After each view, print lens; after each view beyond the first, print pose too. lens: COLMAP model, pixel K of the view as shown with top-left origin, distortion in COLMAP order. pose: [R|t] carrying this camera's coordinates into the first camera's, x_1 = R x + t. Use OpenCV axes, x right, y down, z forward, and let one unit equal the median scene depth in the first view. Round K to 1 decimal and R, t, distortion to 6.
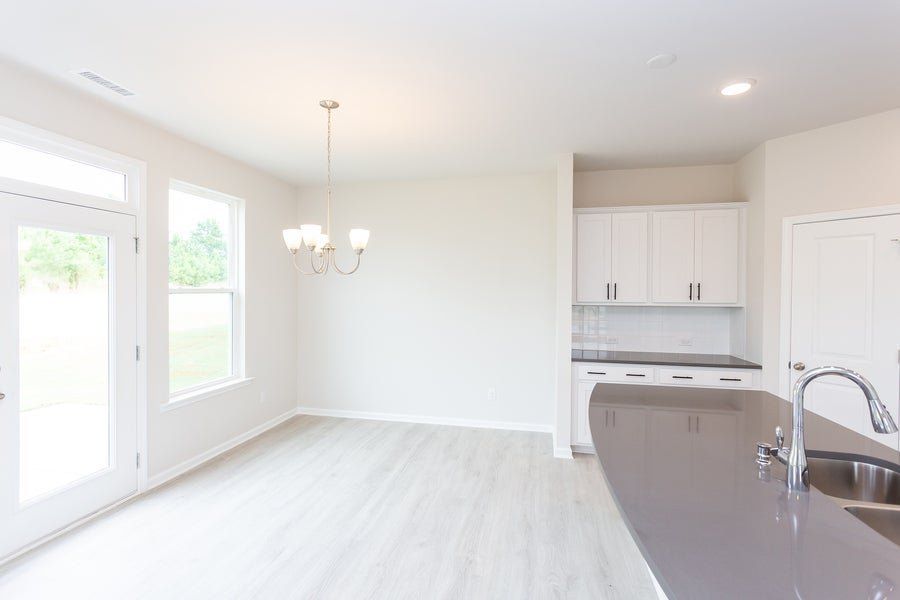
lens RADIAL K [[428.0, 0, 448.9], [0, 428.0, 295.1], [0, 0, 1]] dist [0.009514, -0.000969]
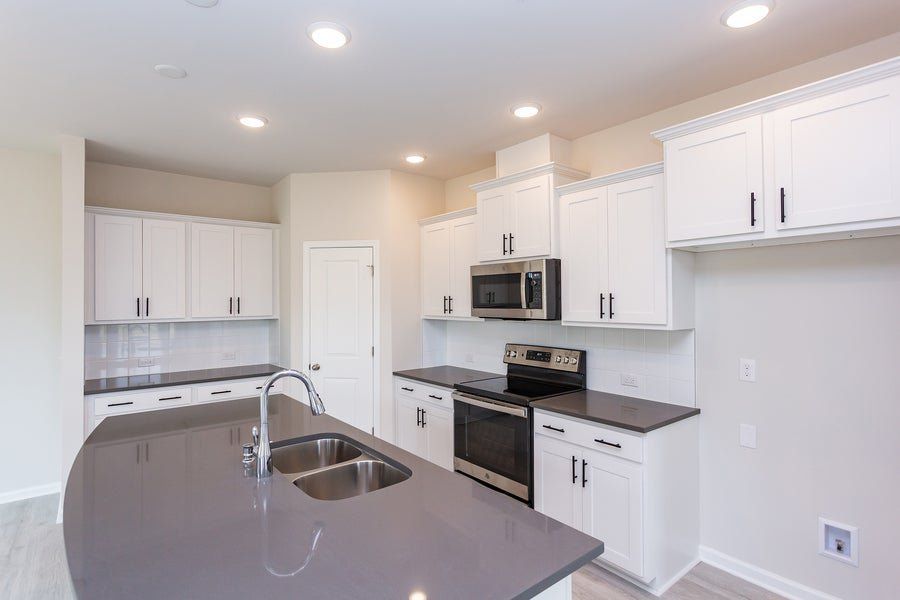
lens RADIAL K [[452.0, 0, 445.7], [0, 452.0, 295.4], [0, 0, 1]] dist [-0.004957, 0.002560]
pose [[0.625428, 0.000060, 0.780282, 0.052215], [0.017986, 0.999733, -0.014493, -0.007952], [-0.780075, 0.023098, 0.625260, -0.063803]]
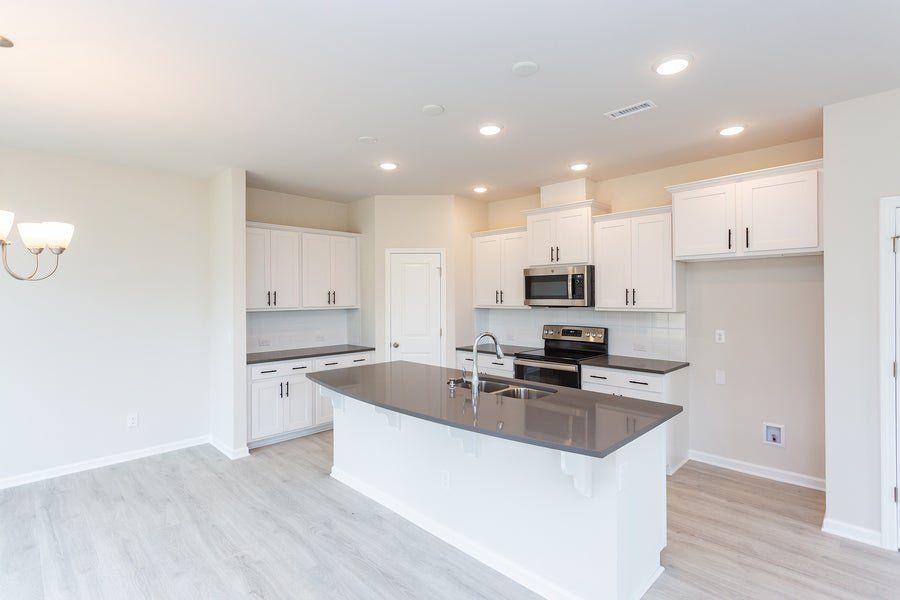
lens RADIAL K [[428.0, 0, 448.2], [0, 428.0, 295.3], [0, 0, 1]] dist [0.009514, -0.000969]
pose [[0.539991, -0.006594, 0.841645, -0.349952], [0.017375, 0.999844, -0.003314, -0.005231], [-0.841492, 0.016413, 0.540021, -0.002443]]
